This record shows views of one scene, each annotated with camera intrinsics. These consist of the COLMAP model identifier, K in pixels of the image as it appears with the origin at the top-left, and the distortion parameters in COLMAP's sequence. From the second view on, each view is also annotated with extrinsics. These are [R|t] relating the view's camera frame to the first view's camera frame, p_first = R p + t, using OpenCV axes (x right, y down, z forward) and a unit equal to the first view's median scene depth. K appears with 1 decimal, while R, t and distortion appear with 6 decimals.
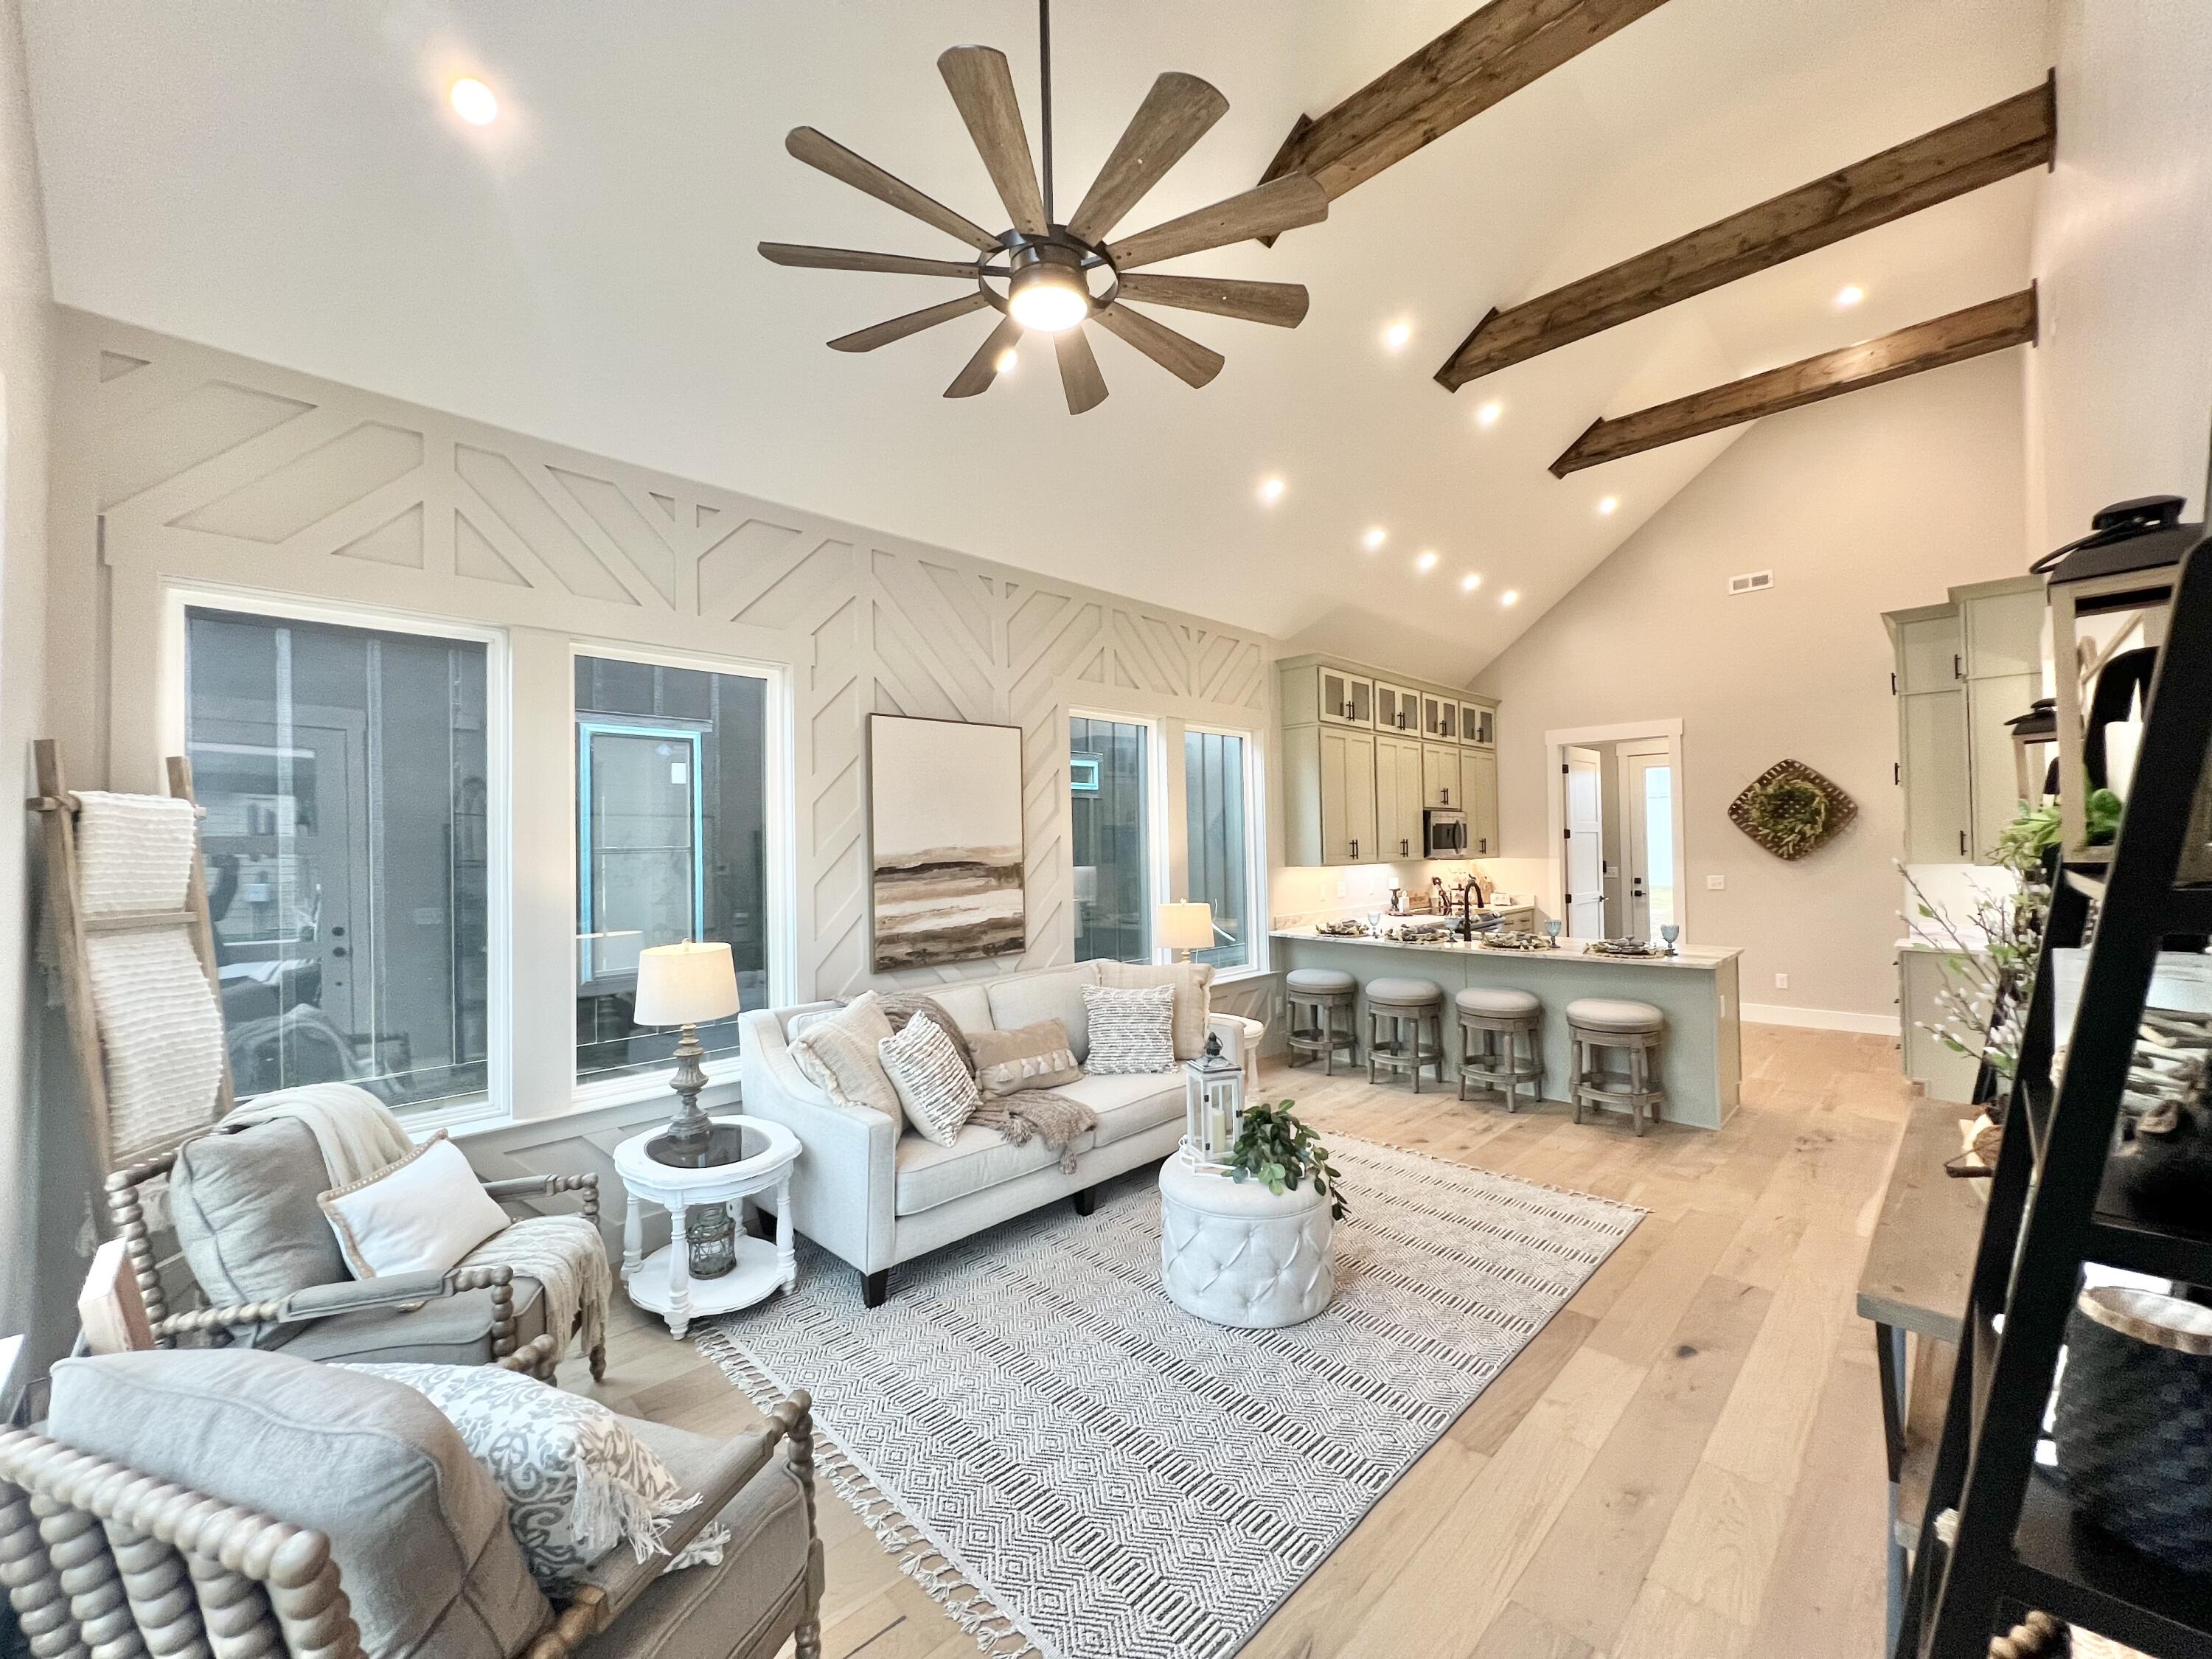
lens RADIAL K [[884.5, 0, 1112.3], [0, 884.5, 824.0], [0, 0, 1]] dist [-0.003171, 0.001118]
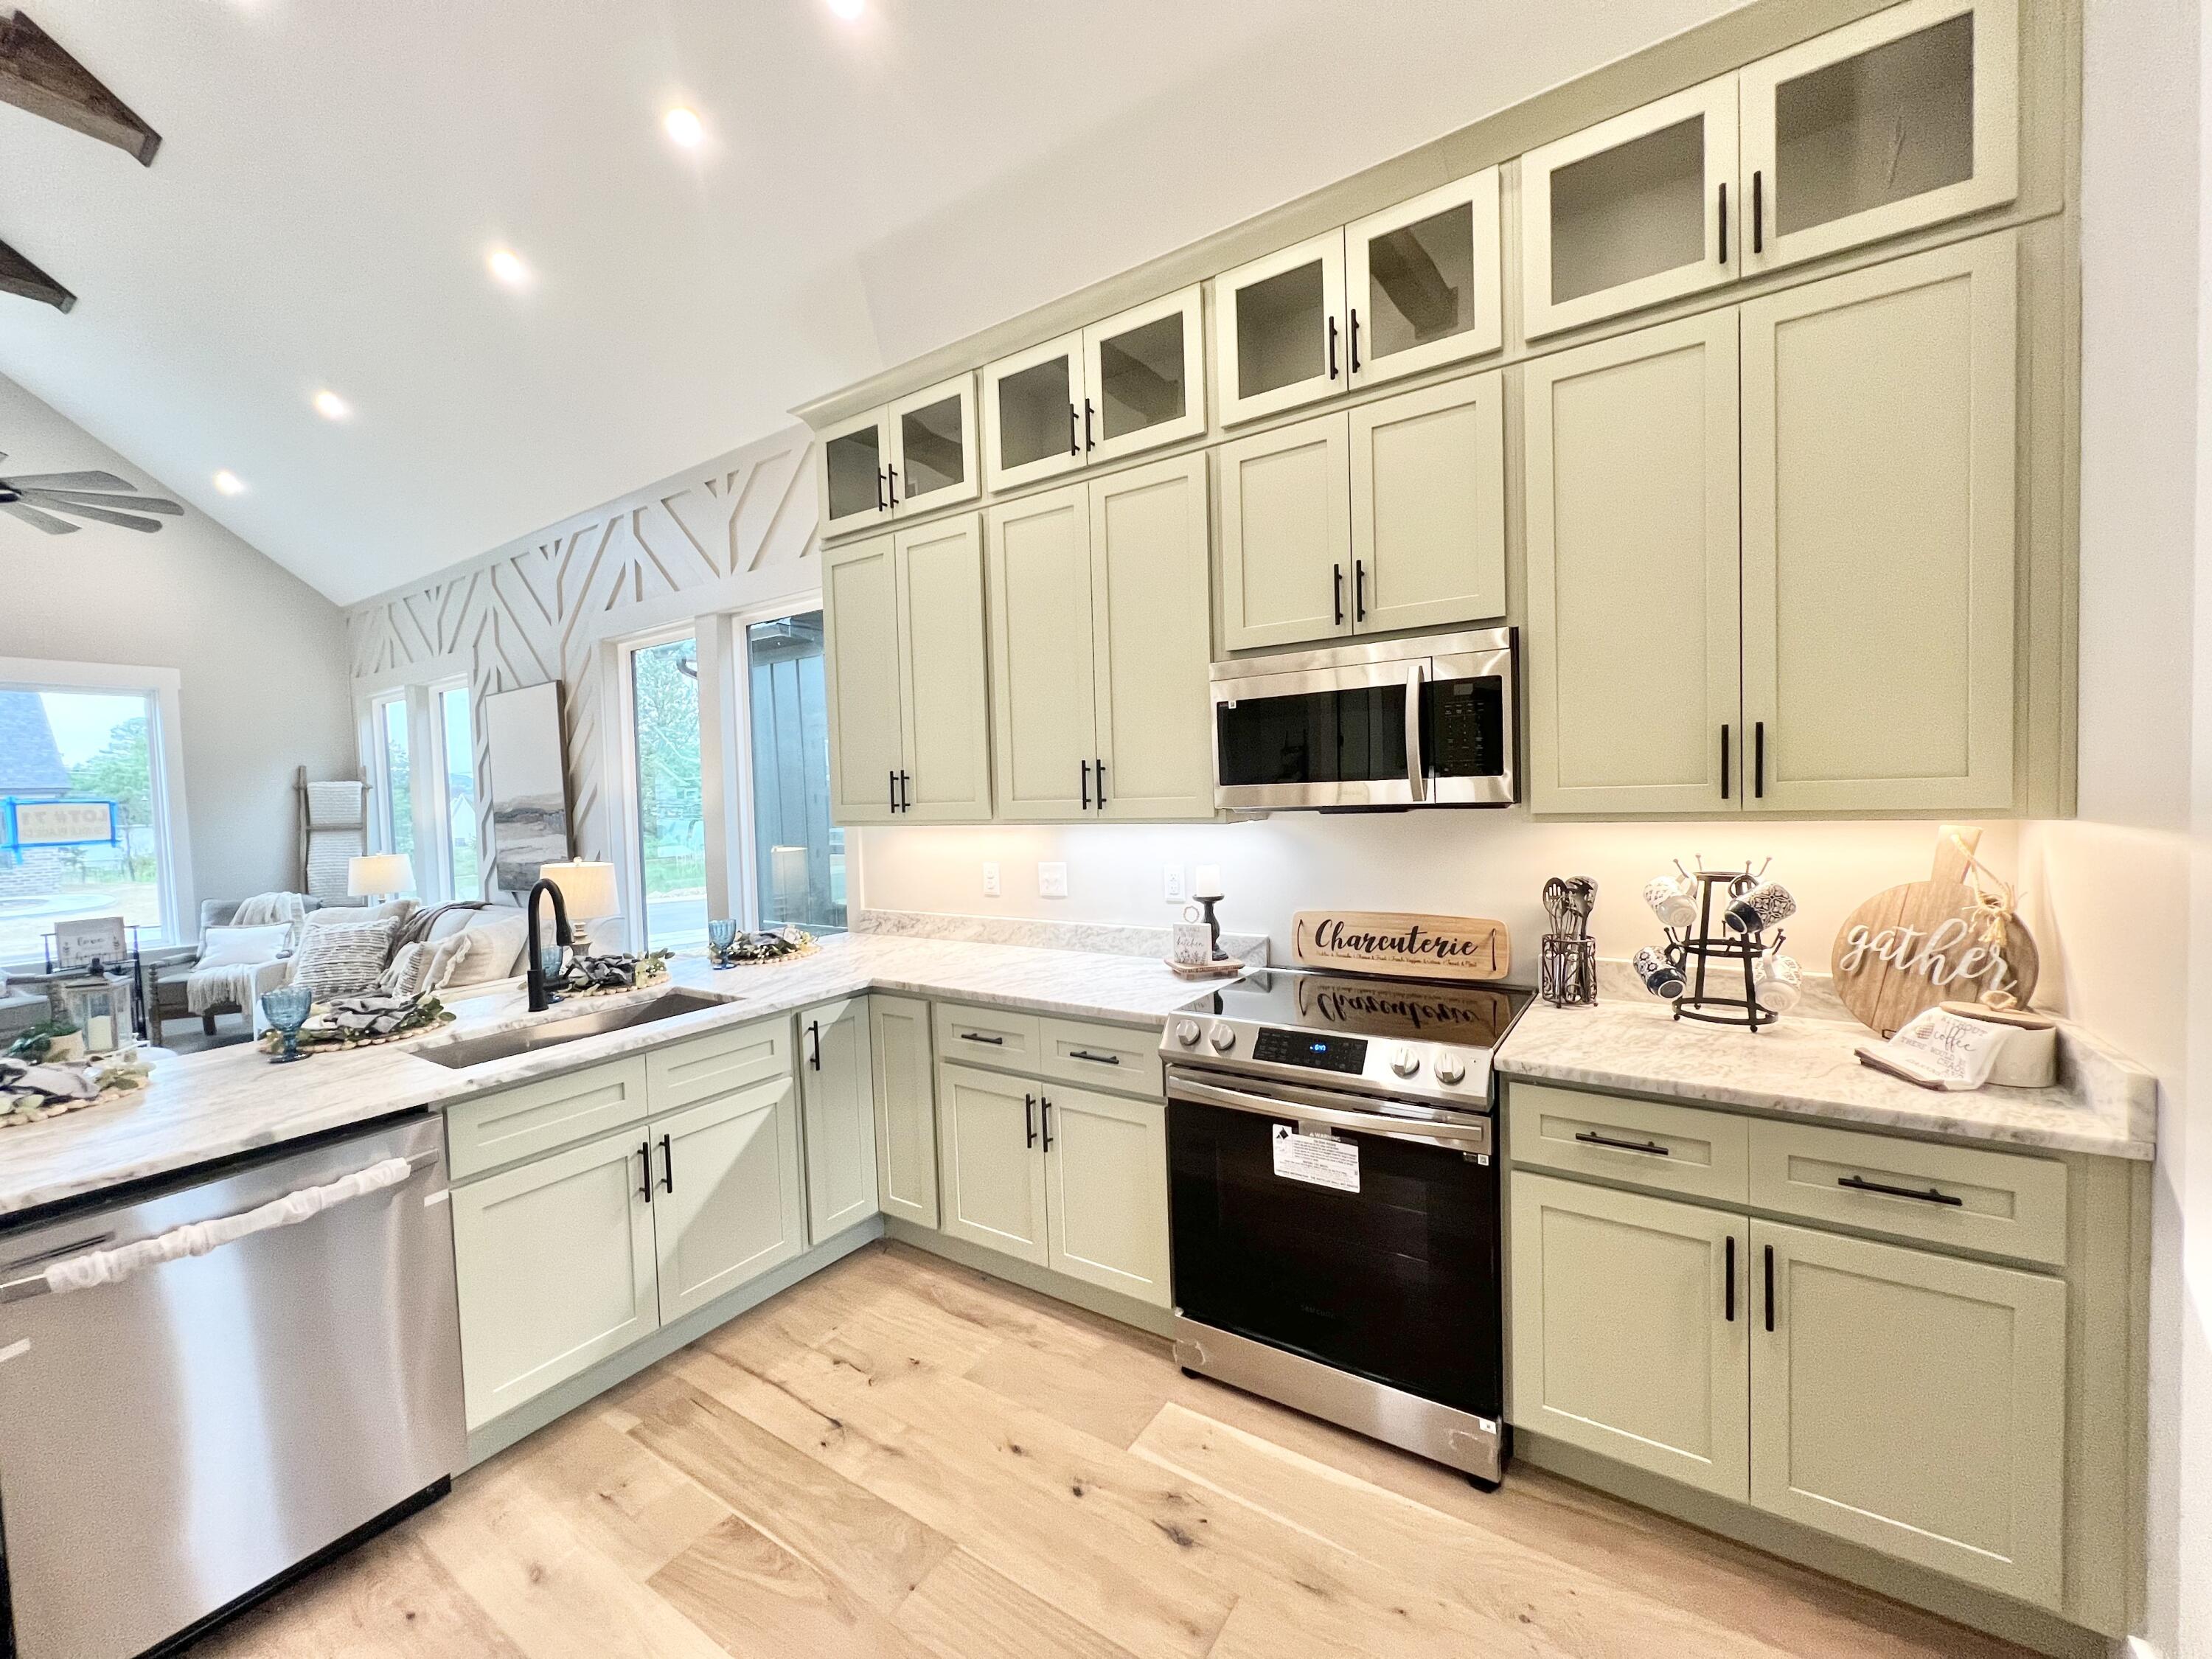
lens RADIAL K [[884.5, 0, 1103.1], [0, 884.5, 824.4], [0, 0, 1]] dist [-0.003171, 0.001118]
pose [[0.190309, 0.046792, -0.980608, 0.748803], [0.053573, 0.996880, 0.057966, 0.024732], [0.980261, -0.063566, 0.187208, 1.017043]]
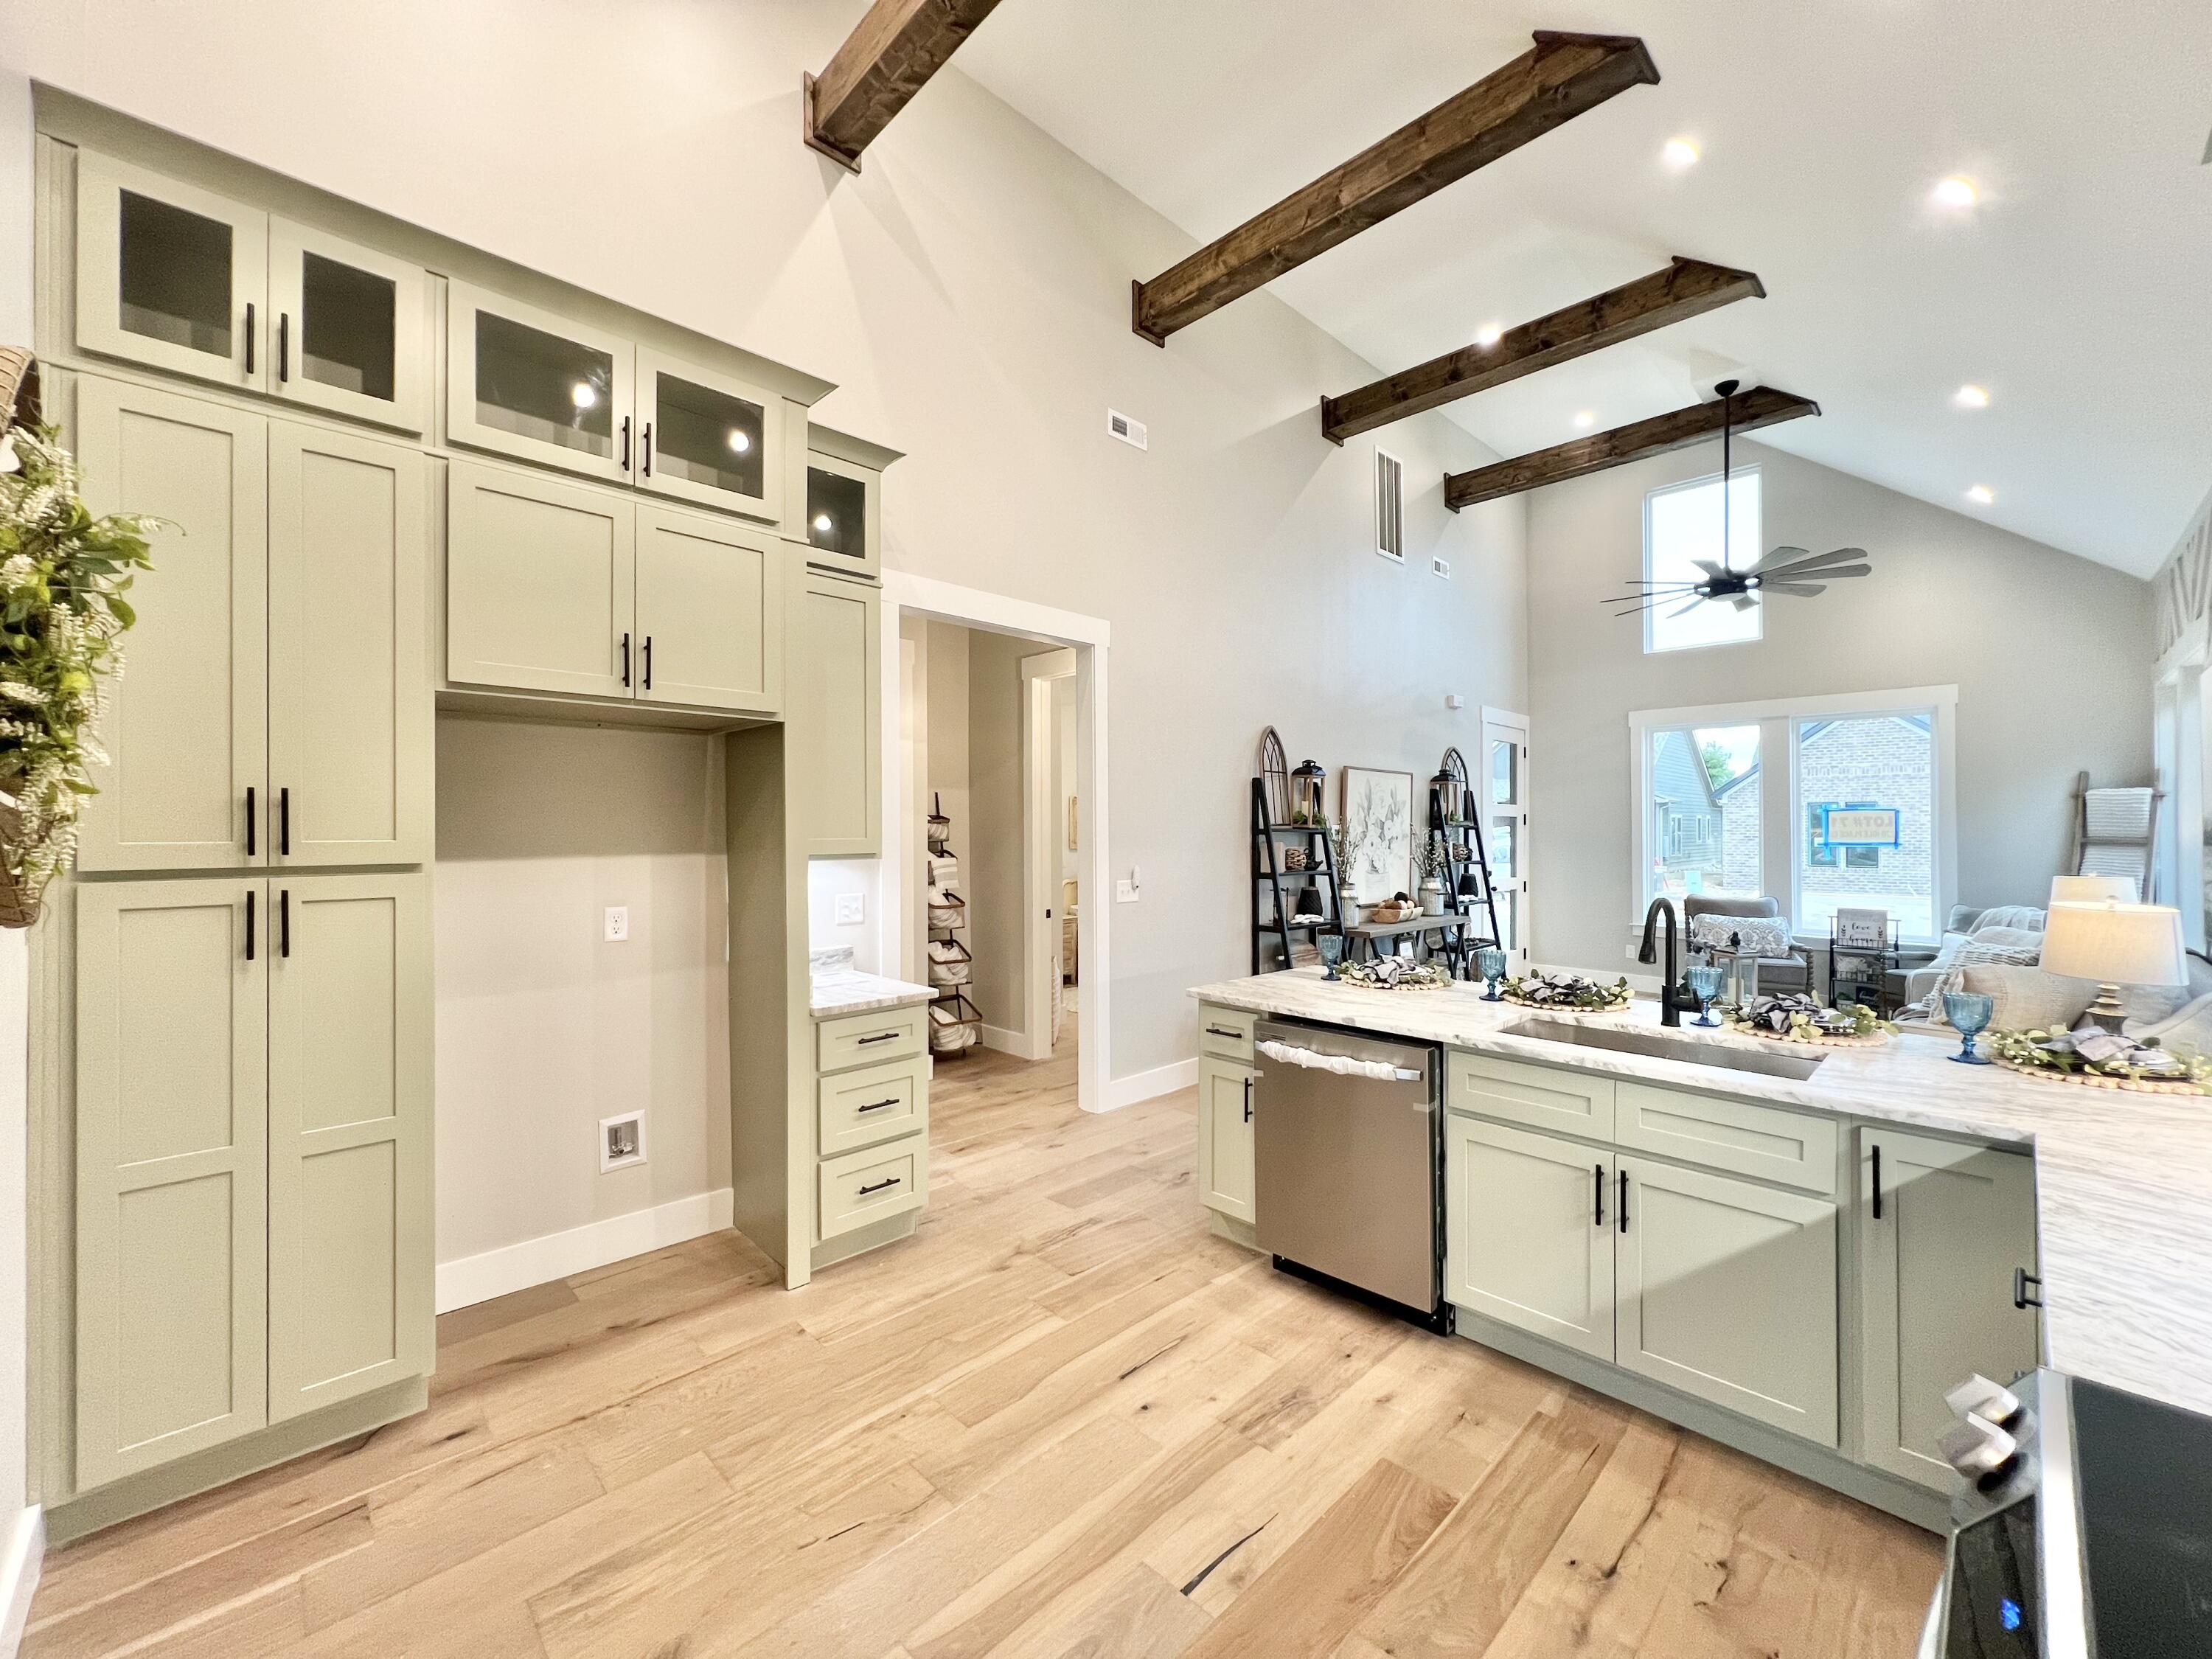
lens RADIAL K [[884.5, 0, 1103.3], [0, 884.5, 825.6], [0, 0, 1]] dist [-0.003171, 0.001118]
pose [[-0.999621, 0.016461, 0.022082, 0.576960], [0.015852, 0.999497, -0.027474, 0.031836], [-0.022523, -0.027113, -0.999379, 1.239128]]
